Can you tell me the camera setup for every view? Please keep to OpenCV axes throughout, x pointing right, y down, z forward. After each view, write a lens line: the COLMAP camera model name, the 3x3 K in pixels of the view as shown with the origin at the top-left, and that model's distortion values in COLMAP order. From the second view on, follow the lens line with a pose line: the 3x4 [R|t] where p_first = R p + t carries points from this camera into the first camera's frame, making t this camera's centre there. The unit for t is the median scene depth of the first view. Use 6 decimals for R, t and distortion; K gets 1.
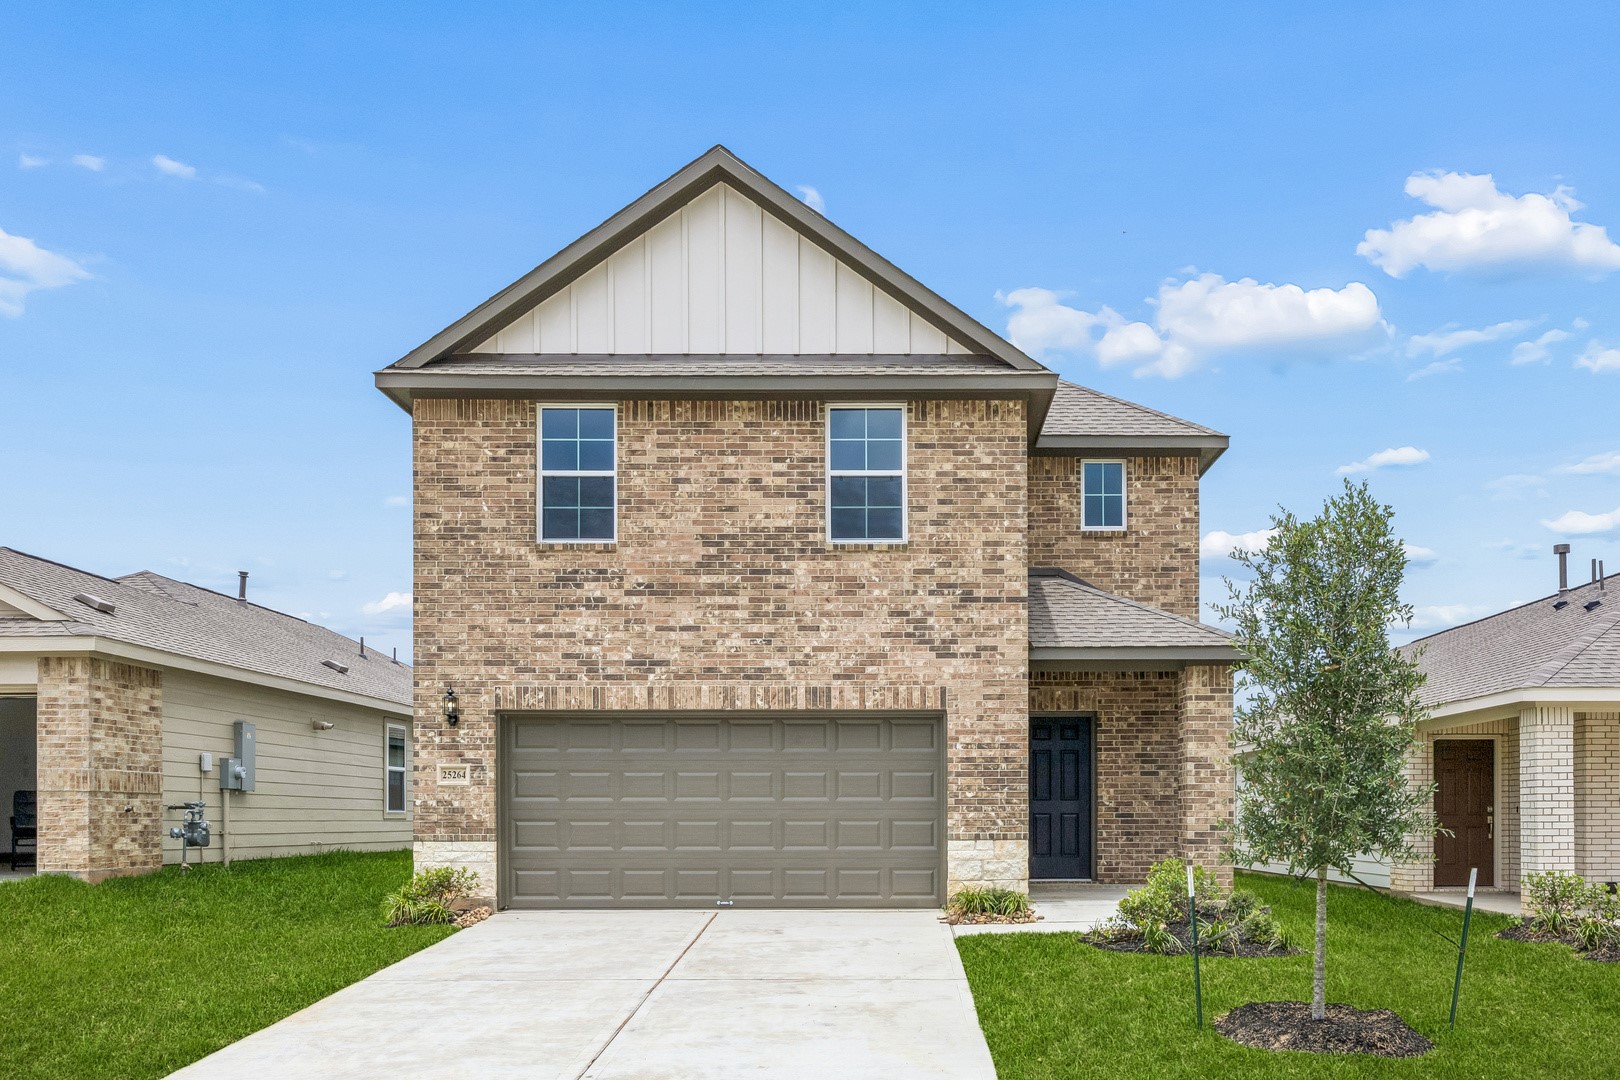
lens RADIAL K [[1357.2, 0, 810.1], [0, 1357.2, 542.7], [0, 0, 1]] dist [-0.004725, -0.000936]
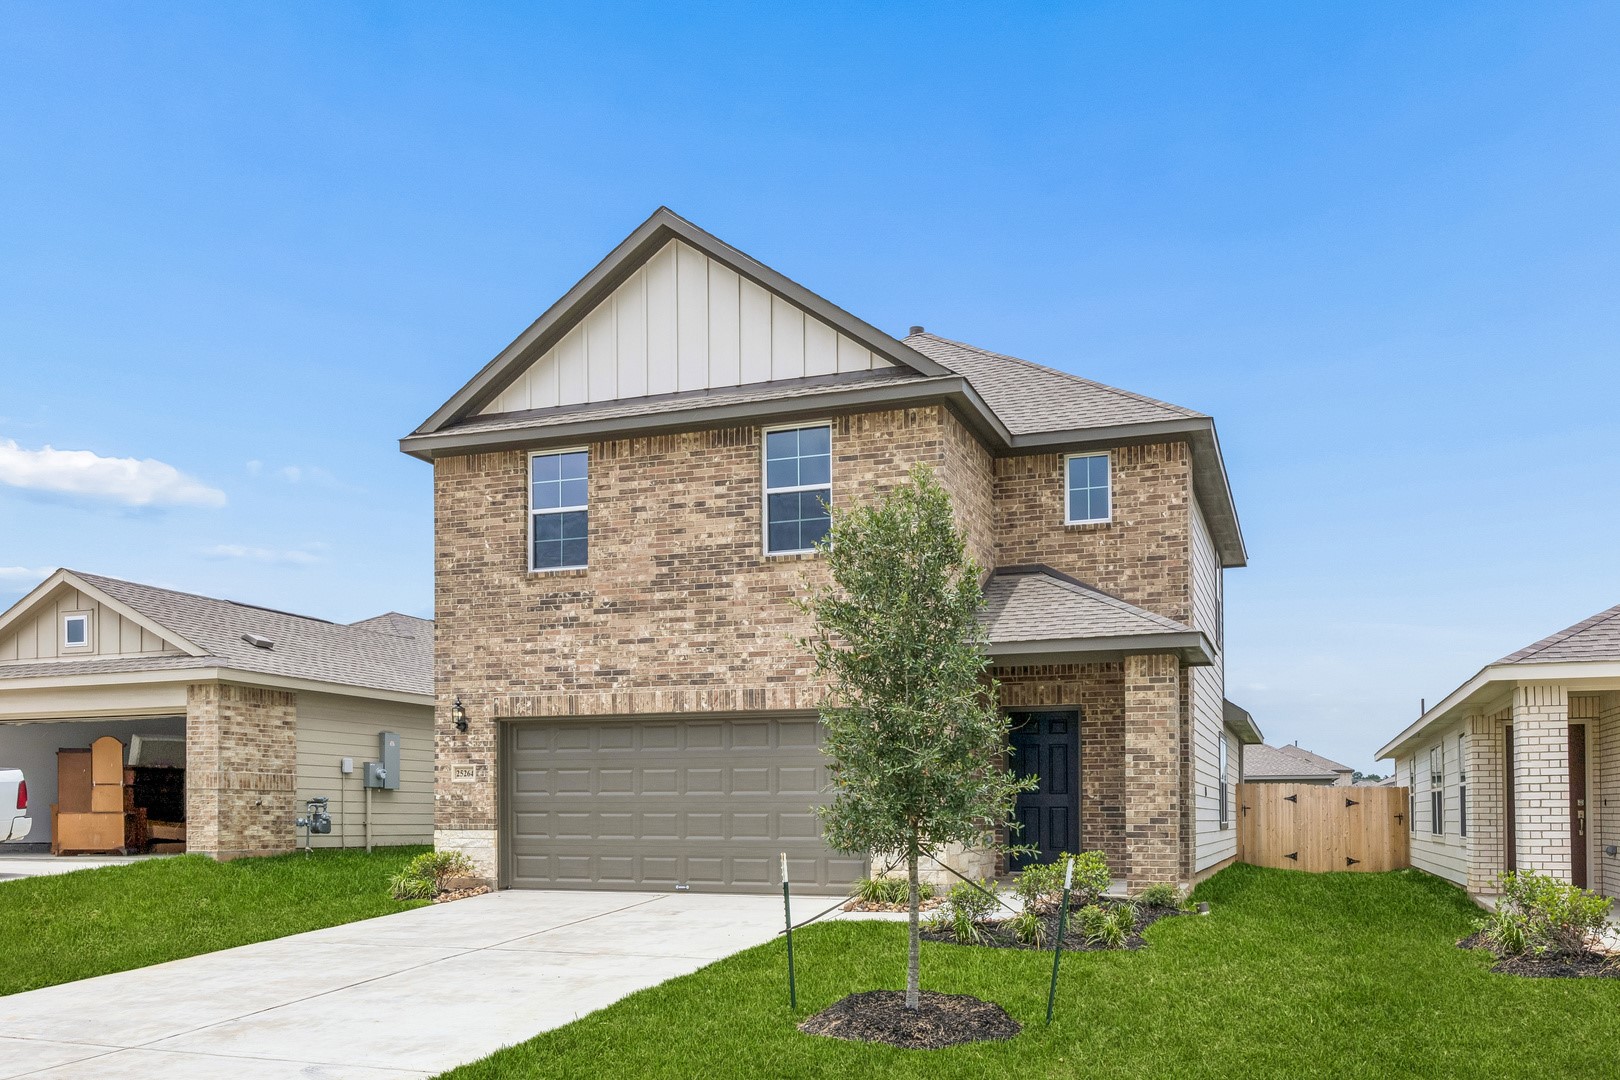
lens RADIAL K [[1268.2, 0, 810.1], [0, 1268.2, 538.1], [0, 0, 1]] dist [-0.004272, -0.005208]
pose [[0.940800, -0.070696, -0.331508, 0.383290], [0.064981, 0.997485, -0.028307, 0.016948], [0.332675, 0.005090, 0.943028, 0.057175]]
